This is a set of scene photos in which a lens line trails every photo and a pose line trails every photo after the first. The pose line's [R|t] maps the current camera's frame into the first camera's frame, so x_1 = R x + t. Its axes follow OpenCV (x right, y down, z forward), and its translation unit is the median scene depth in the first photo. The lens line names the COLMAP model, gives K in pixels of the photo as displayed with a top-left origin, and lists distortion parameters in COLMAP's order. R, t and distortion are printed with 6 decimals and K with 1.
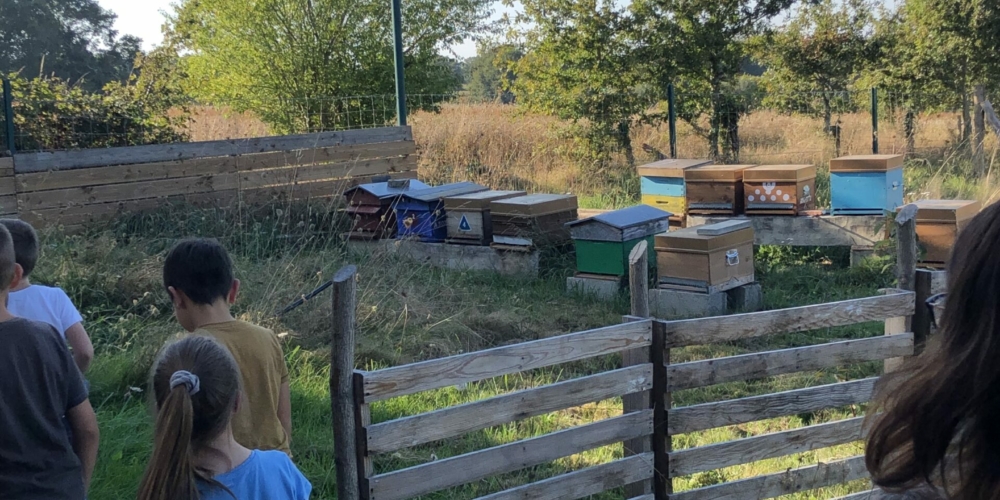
lens RADIAL K [[1332.6, 0, 501.5], [0, 1332.6, 254.6], [0, 0, 1]] dist [0.012083, 0.000000]
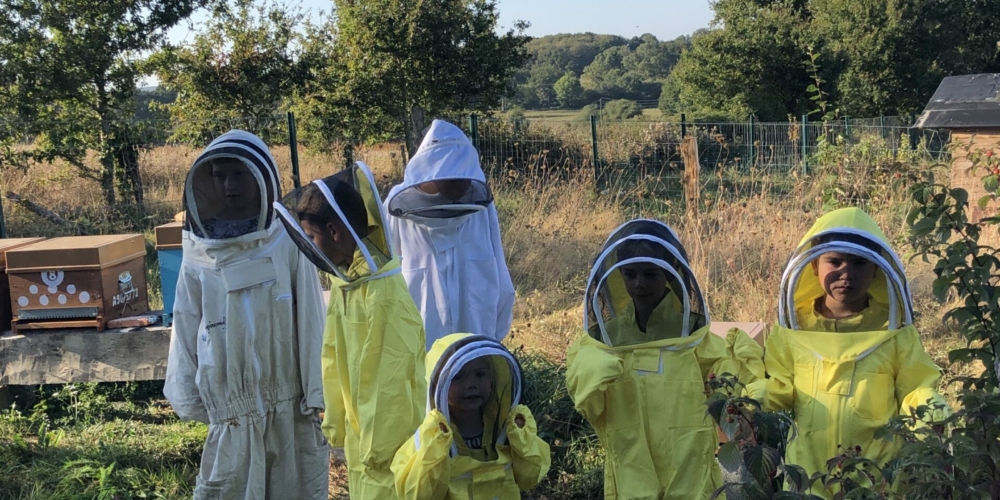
lens RADIAL K [[1231.6, 0, 500.9], [0, 1231.6, 249.7], [0, 0, 1]] dist [0.029365, 0.000000]
pose [[0.921404, -0.055930, 0.384560, 0.085707], [0.064688, 0.997857, -0.009865, -0.022602], [-0.383184, 0.033966, 0.923047, 0.220768]]
